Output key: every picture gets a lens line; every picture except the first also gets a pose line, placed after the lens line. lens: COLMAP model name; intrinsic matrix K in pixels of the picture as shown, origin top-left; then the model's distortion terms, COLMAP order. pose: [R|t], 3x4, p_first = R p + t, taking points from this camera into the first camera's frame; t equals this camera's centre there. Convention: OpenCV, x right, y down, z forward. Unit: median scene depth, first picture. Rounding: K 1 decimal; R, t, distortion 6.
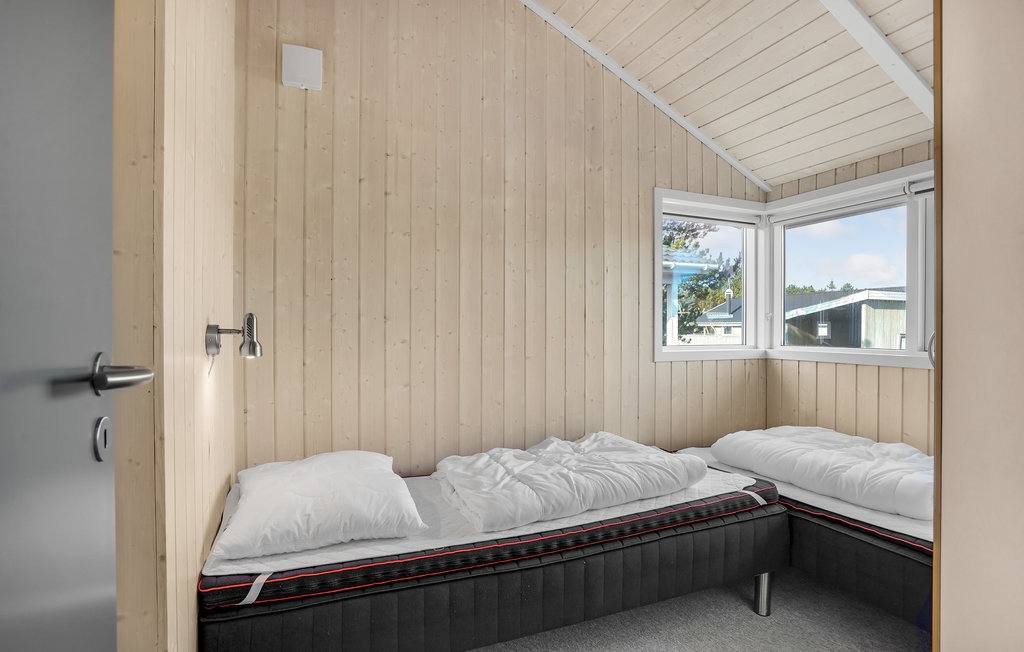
lens RADIAL K [[517.7, 0, 511.8], [0, 517.7, 328.2], [0, 0, 1]] dist [-0.044823, 0.017031]
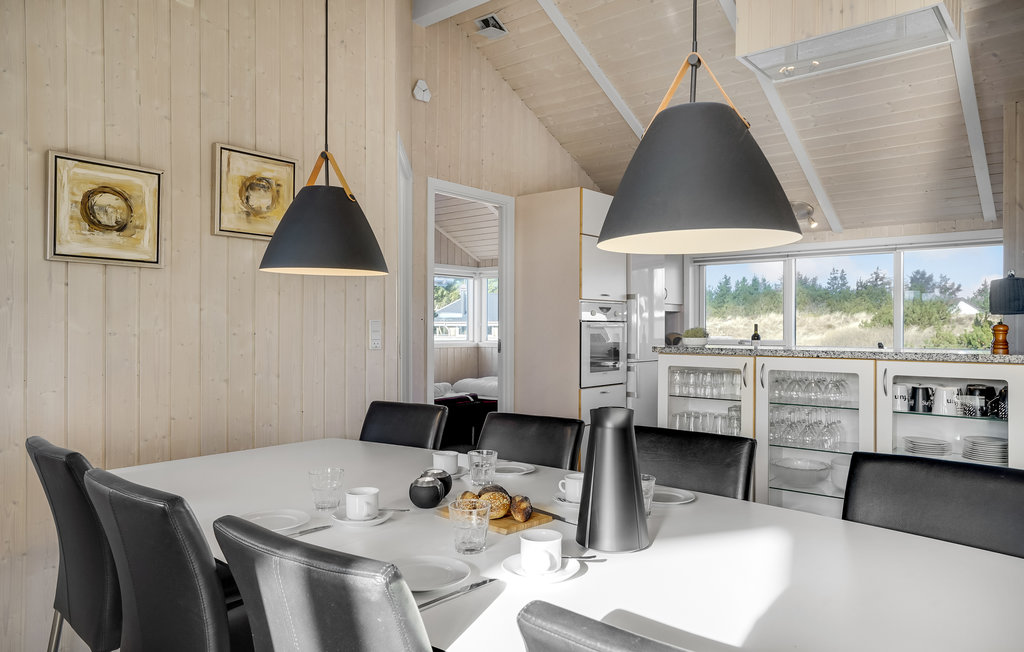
lens RADIAL K [[683.6, 0, 517.0], [0, 683.6, 324.5], [0, 0, 1]] dist [0.011739, 0.005275]
pose [[0.888365, 0.001481, 0.459135, -0.549442], [0.000588, 0.999990, -0.004364, -0.014441], [-0.459137, 0.004147, 0.888356, -1.337443]]
